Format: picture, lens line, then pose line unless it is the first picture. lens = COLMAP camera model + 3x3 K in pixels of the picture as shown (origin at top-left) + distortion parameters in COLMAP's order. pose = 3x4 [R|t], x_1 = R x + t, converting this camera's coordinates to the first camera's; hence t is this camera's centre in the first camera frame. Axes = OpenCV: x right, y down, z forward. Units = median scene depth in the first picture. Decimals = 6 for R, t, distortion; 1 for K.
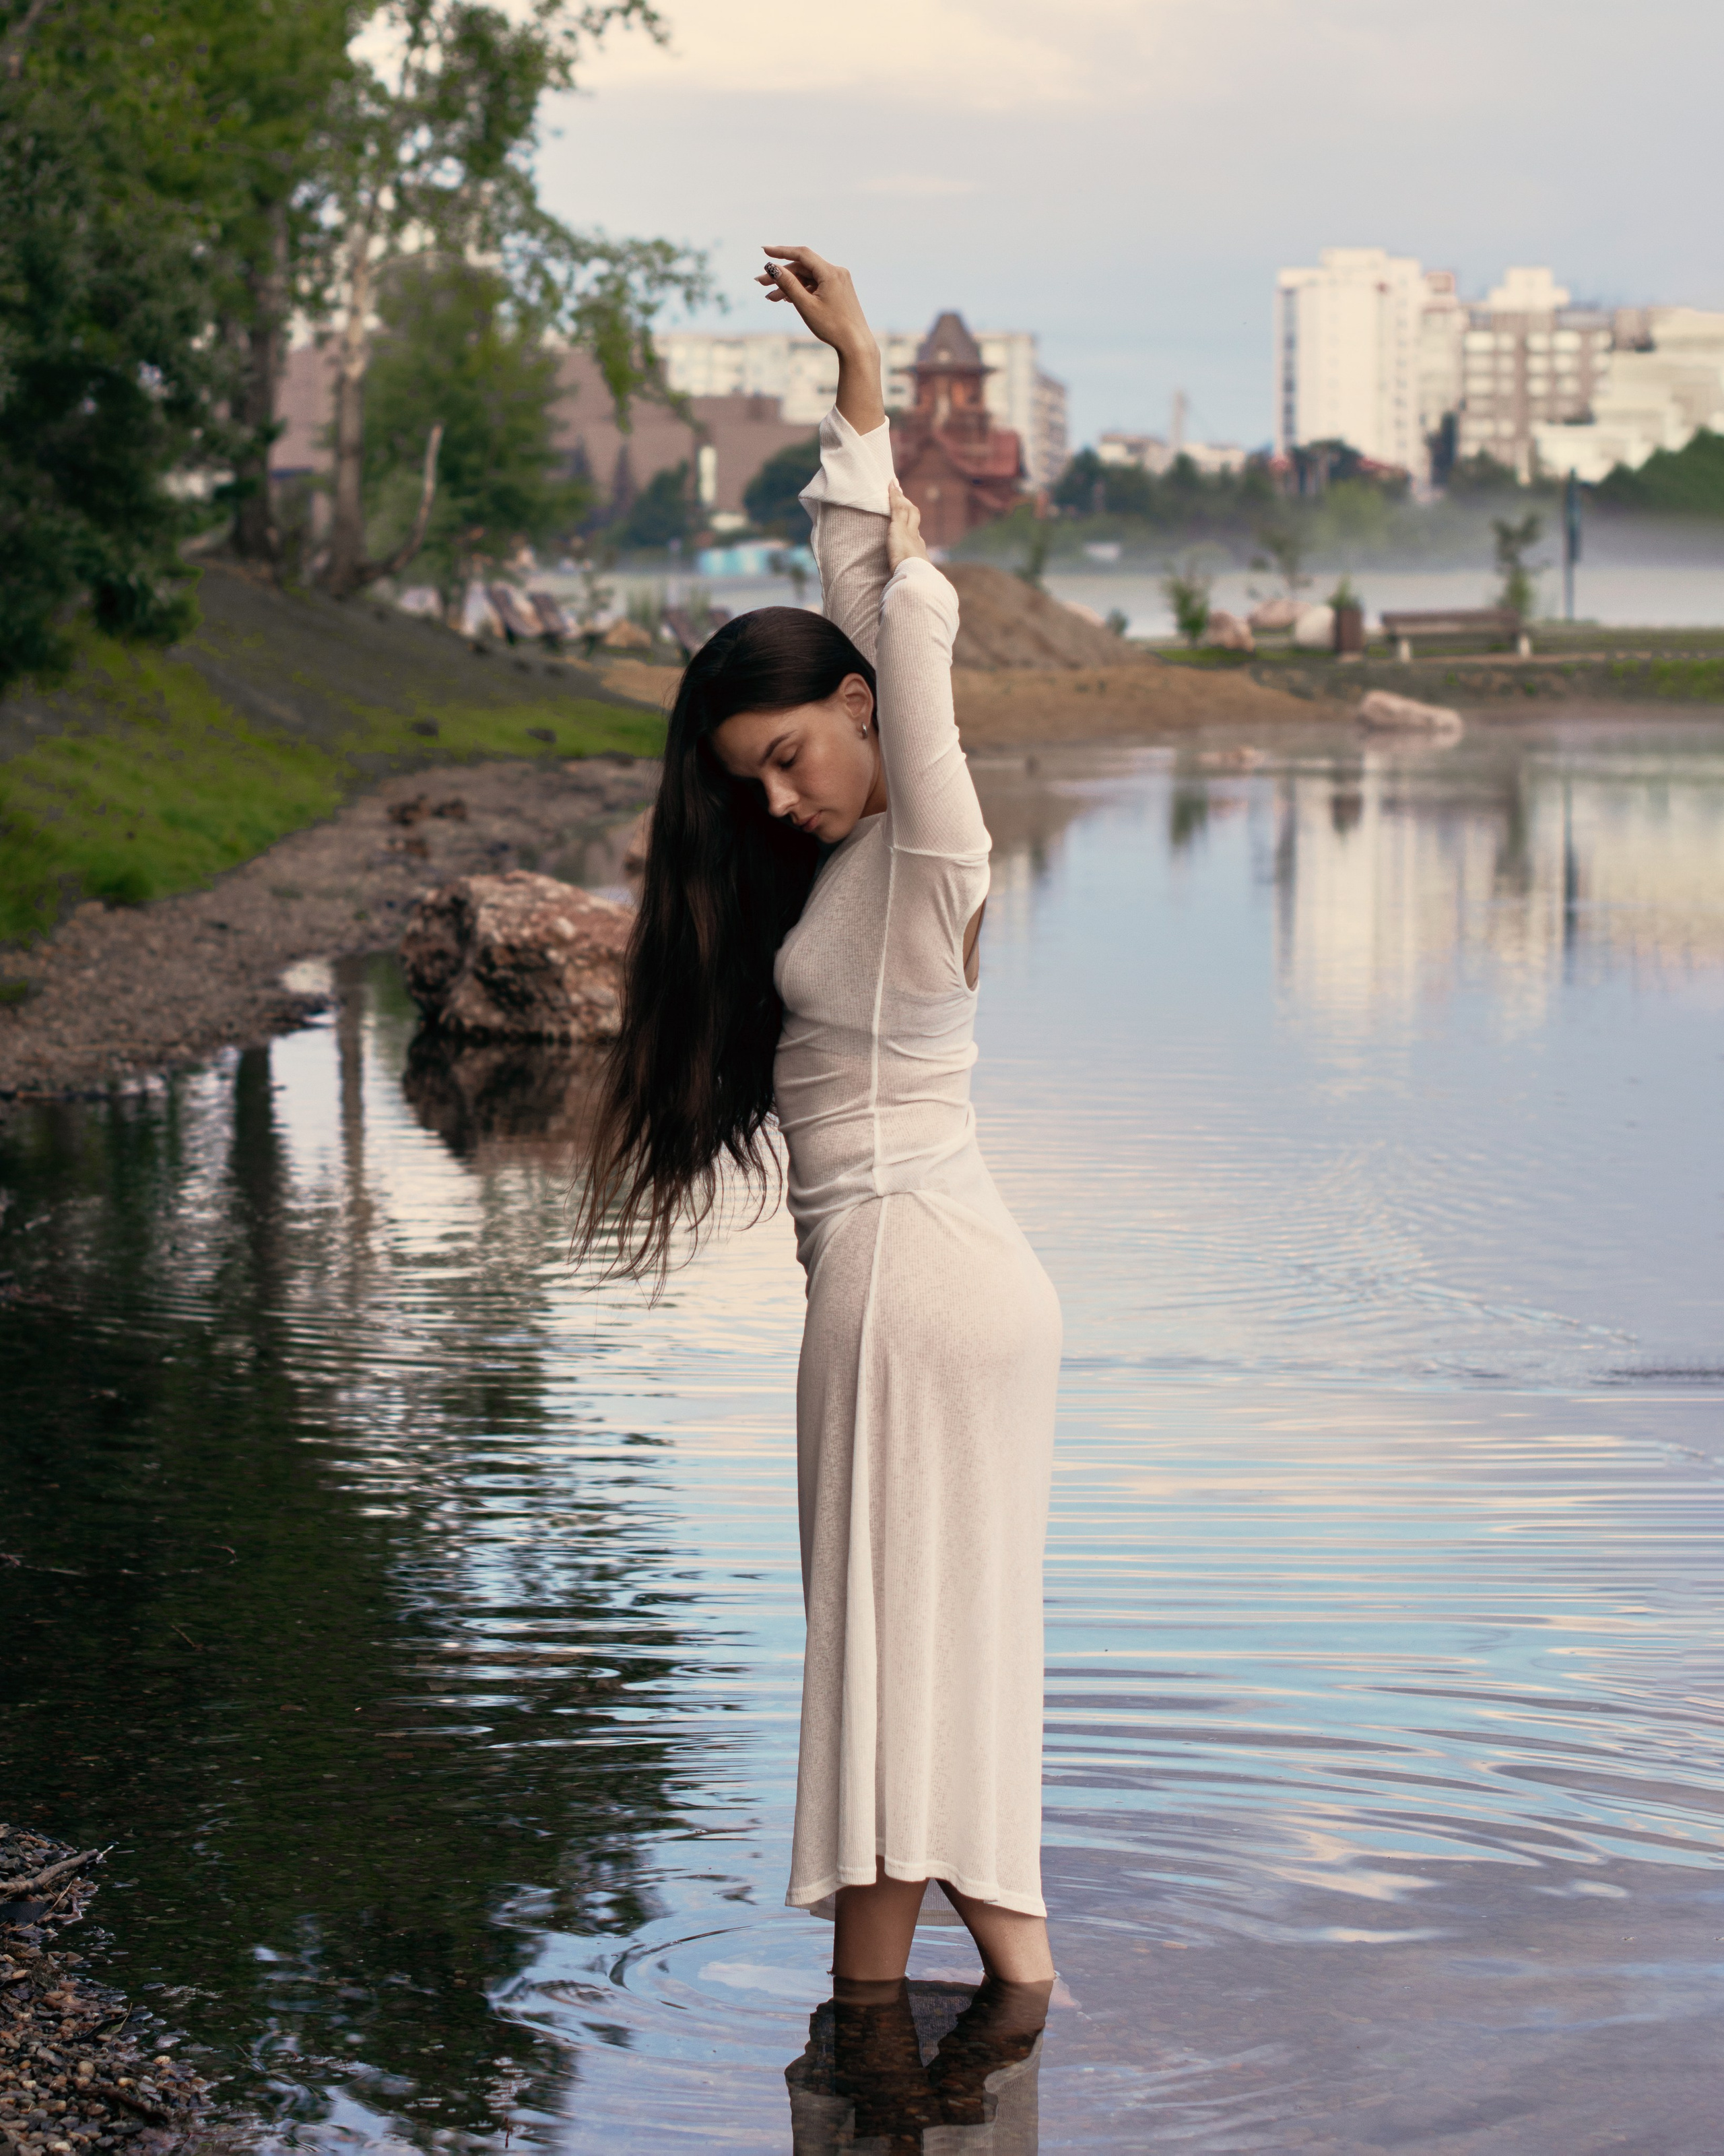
lens RADIAL K [[5043.3, 0, 862.0], [0, 5043.3, 1078.0], [0, 0, 1]] dist [-0.140463, 0.044628]
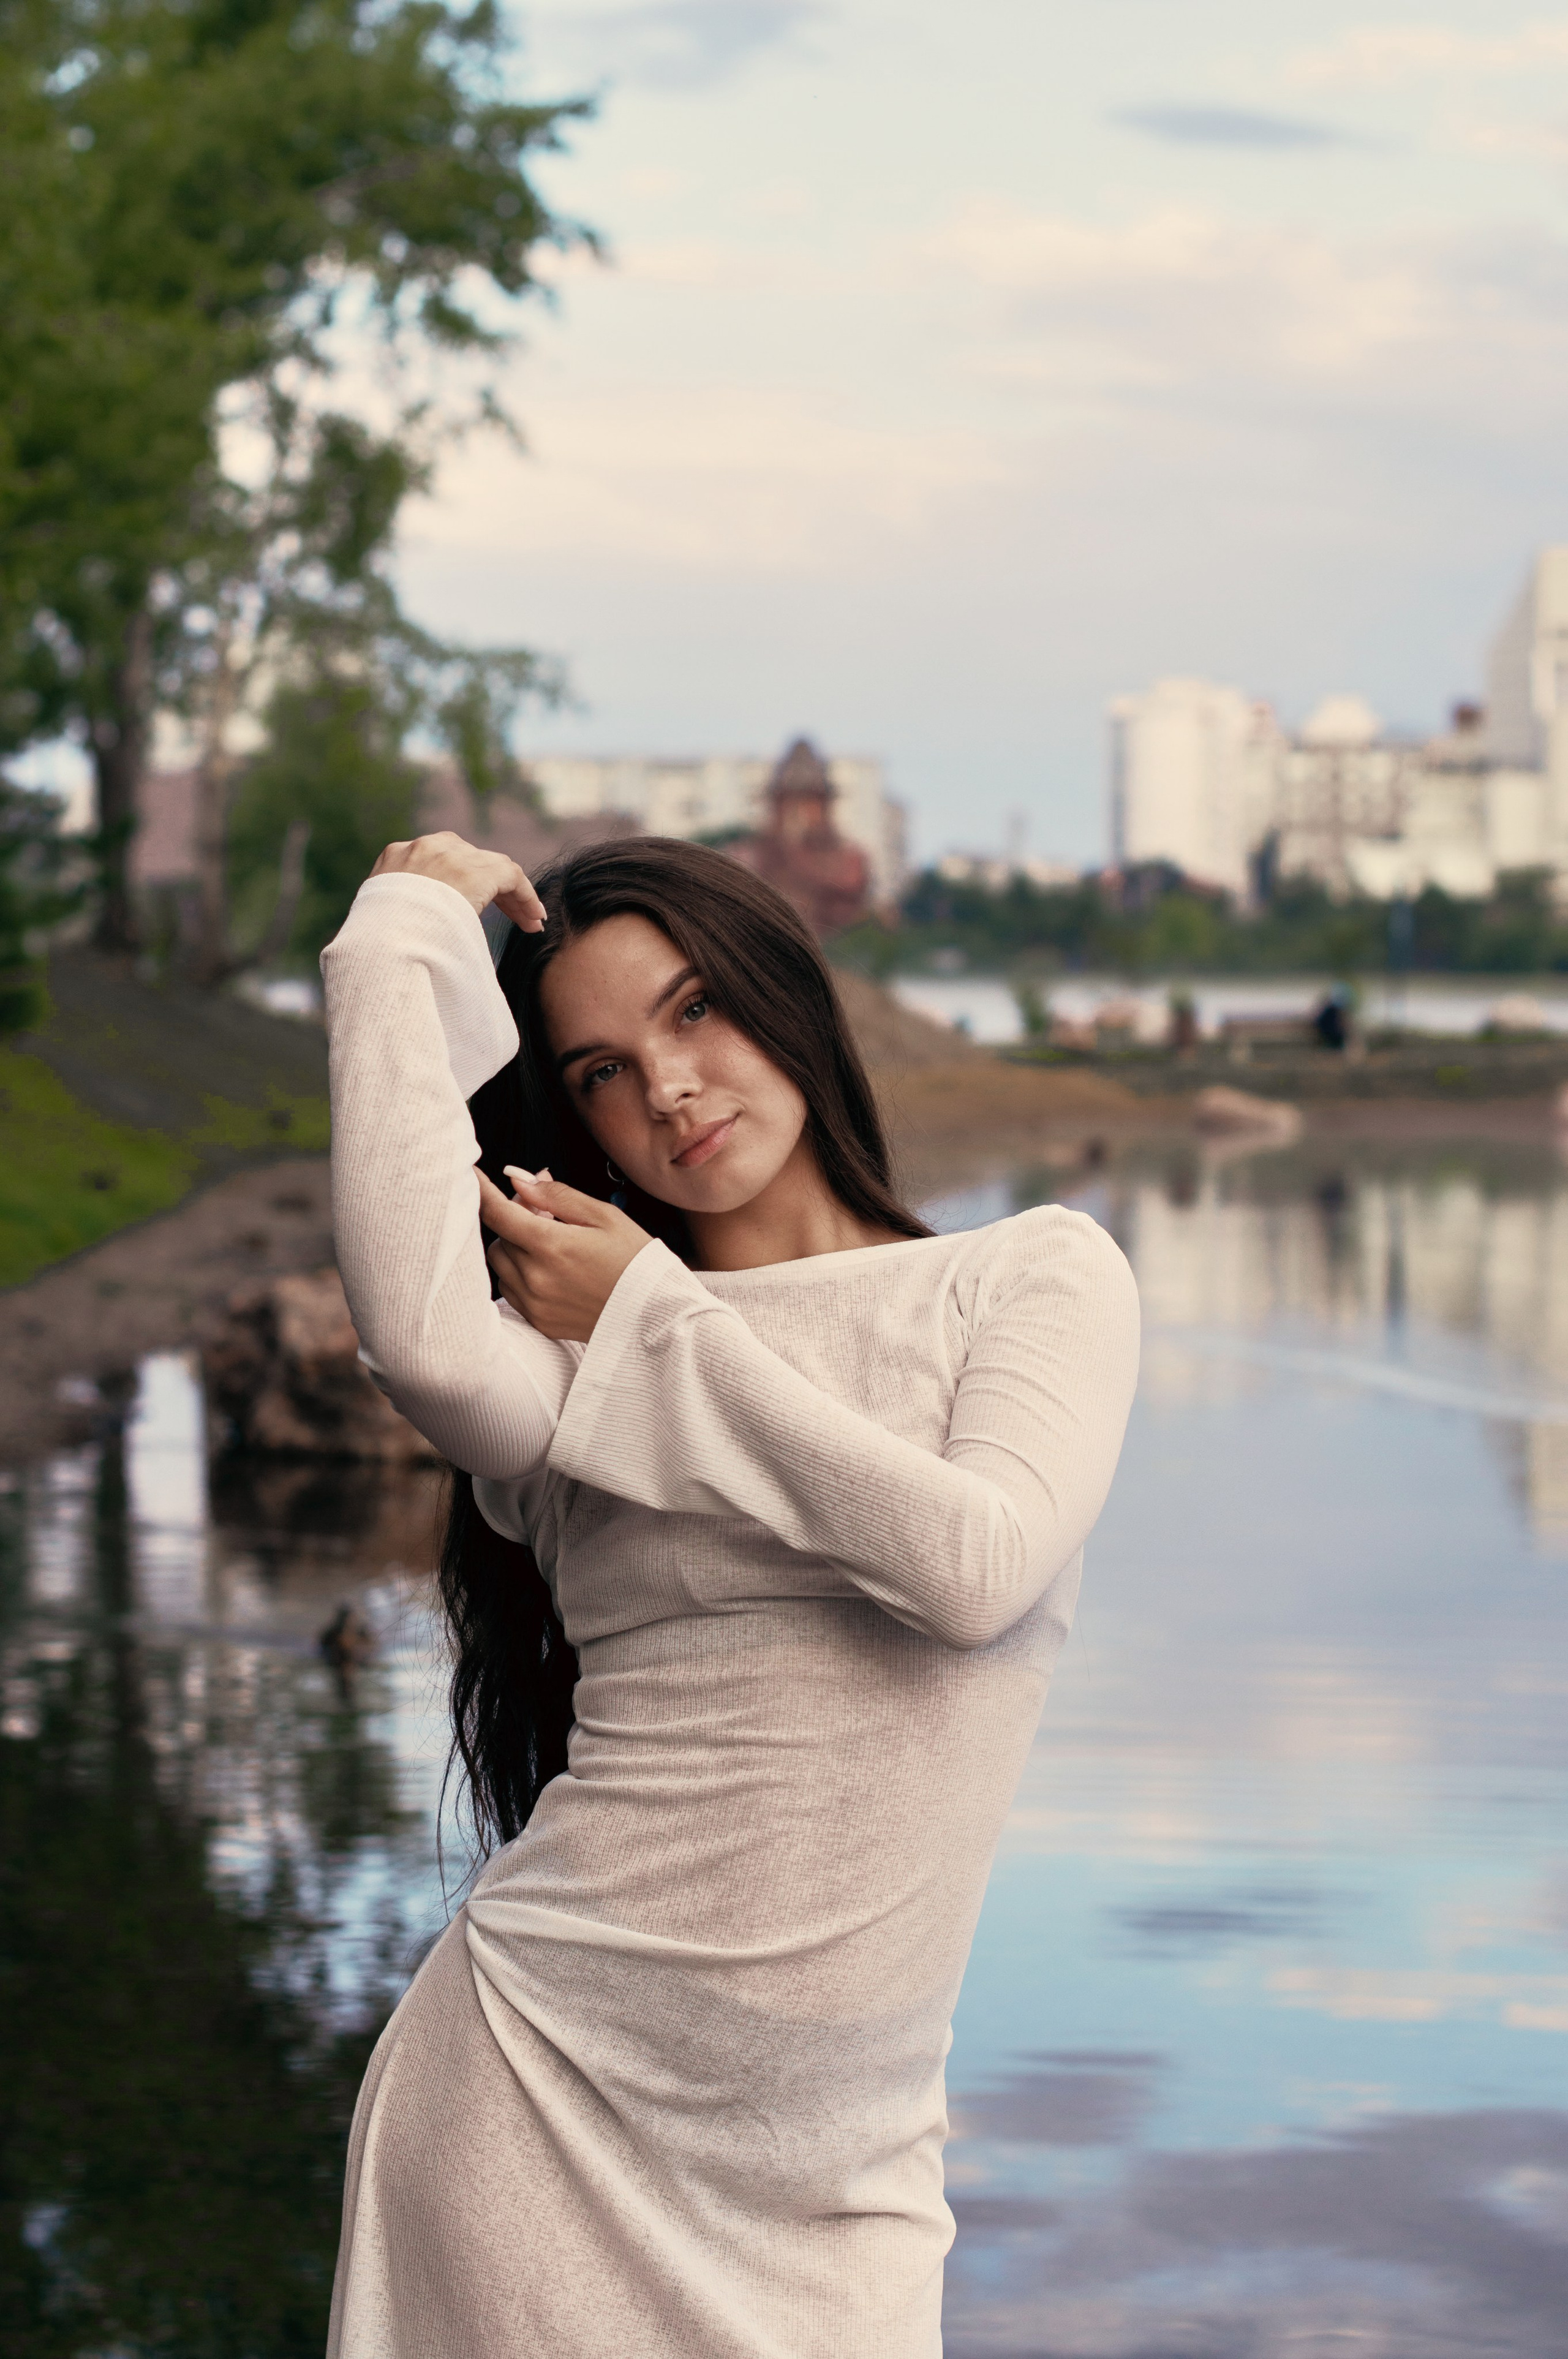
lens RADIAL K [[5800.4, 0, 784.0], [0, 5800.4, 1179.5], [0, 0, 1]] dist [-0.007374, 0.014753]
pose [[0.999887, 0.004529, 0.014311, -0.002916], [-0.003678, 0.998256, -0.058924, 0.011411], [-0.014553, 0.058865, 0.998160, -0.180494]]
